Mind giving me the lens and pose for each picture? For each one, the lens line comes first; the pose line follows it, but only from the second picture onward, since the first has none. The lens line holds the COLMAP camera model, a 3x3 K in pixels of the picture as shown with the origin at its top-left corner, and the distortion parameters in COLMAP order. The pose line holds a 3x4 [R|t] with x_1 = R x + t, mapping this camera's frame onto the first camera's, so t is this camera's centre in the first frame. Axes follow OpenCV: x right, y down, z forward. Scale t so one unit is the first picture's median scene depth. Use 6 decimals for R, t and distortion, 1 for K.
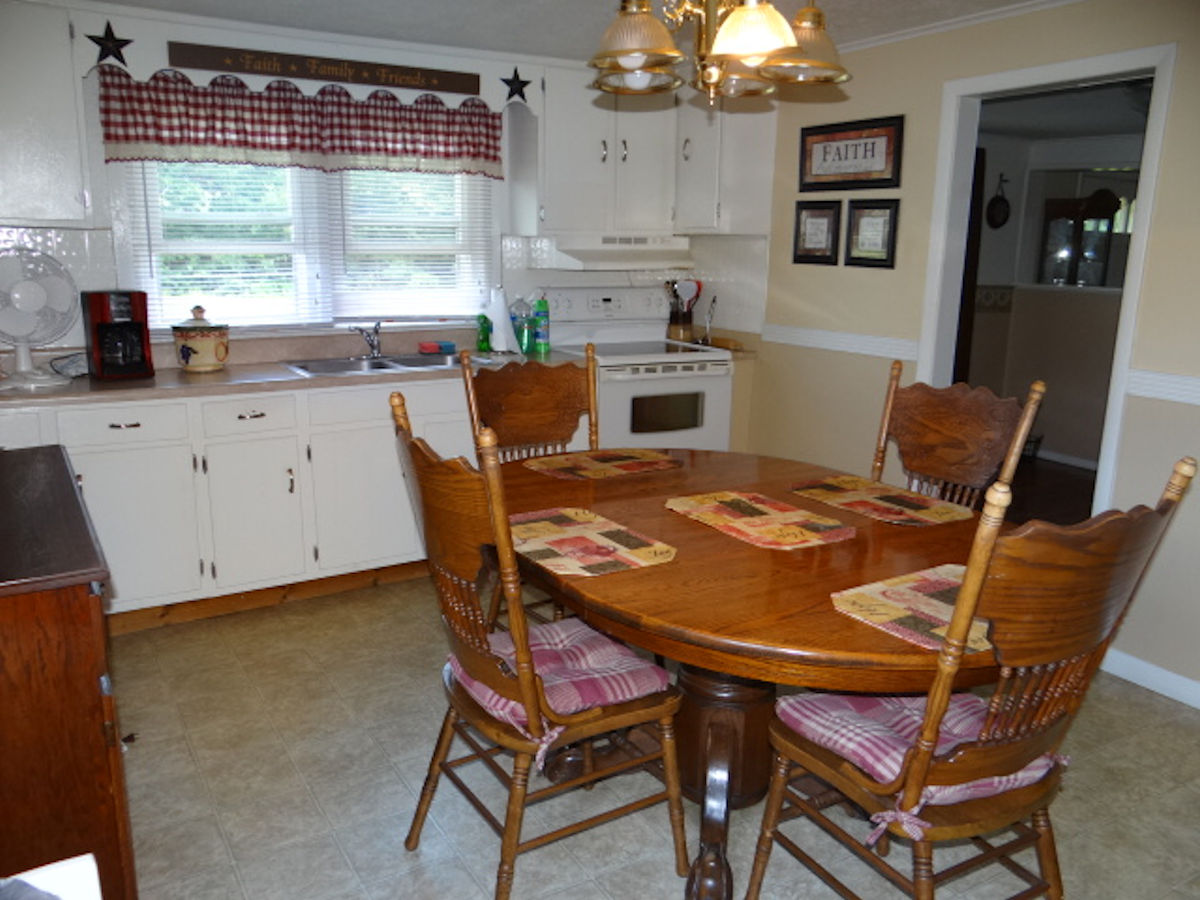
lens RADIAL K [[959.6, 0, 597.4], [0, 959.6, 460.2], [0, 0, 1]] dist [-0.004621, 0.053851]
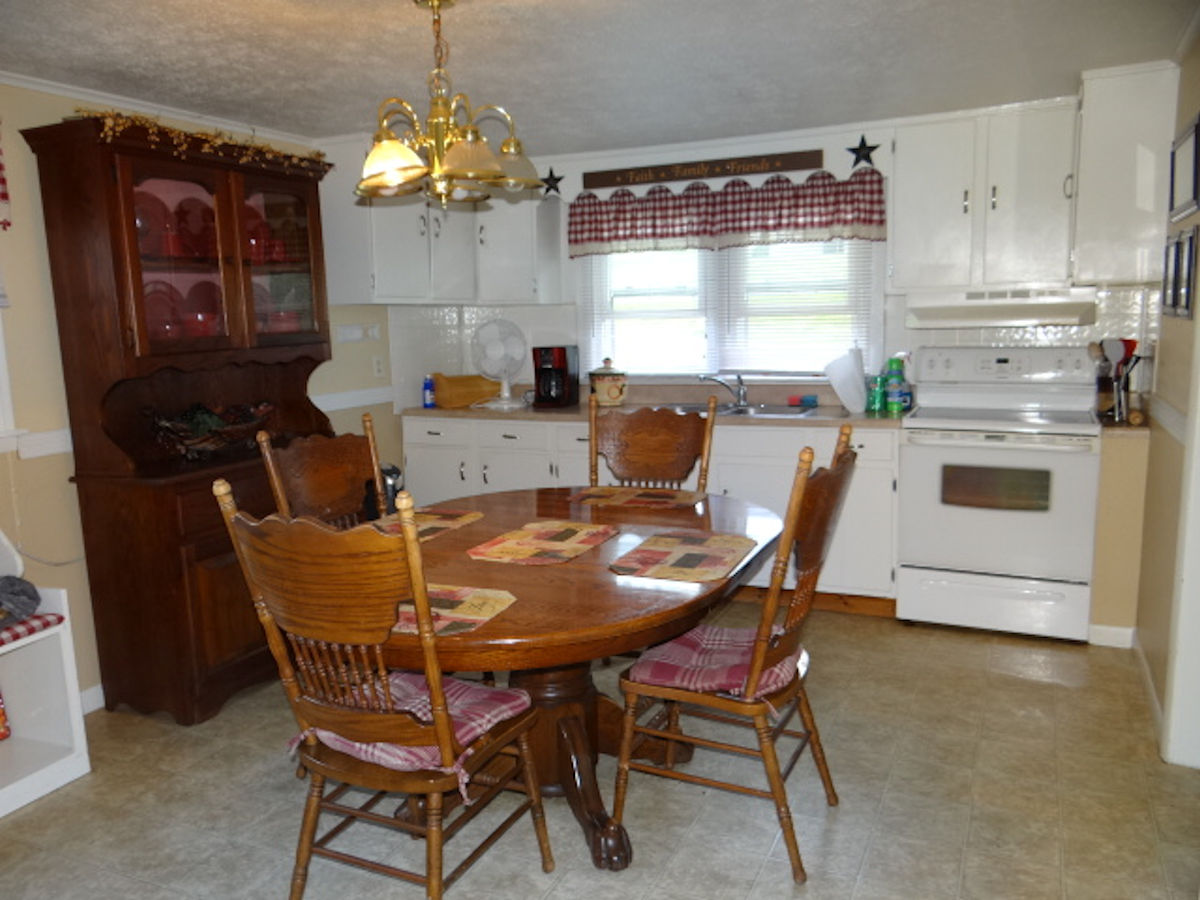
lens RADIAL K [[959.6, 0, 597.4], [0, 959.6, 460.2], [0, 0, 1]] dist [-0.004621, 0.053851]
pose [[0.563383, 0.101538, -0.819933, 0.694621], [-0.154169, 0.987908, 0.016408, -0.039212], [0.811685, 0.117164, 0.572224, 0.236254]]
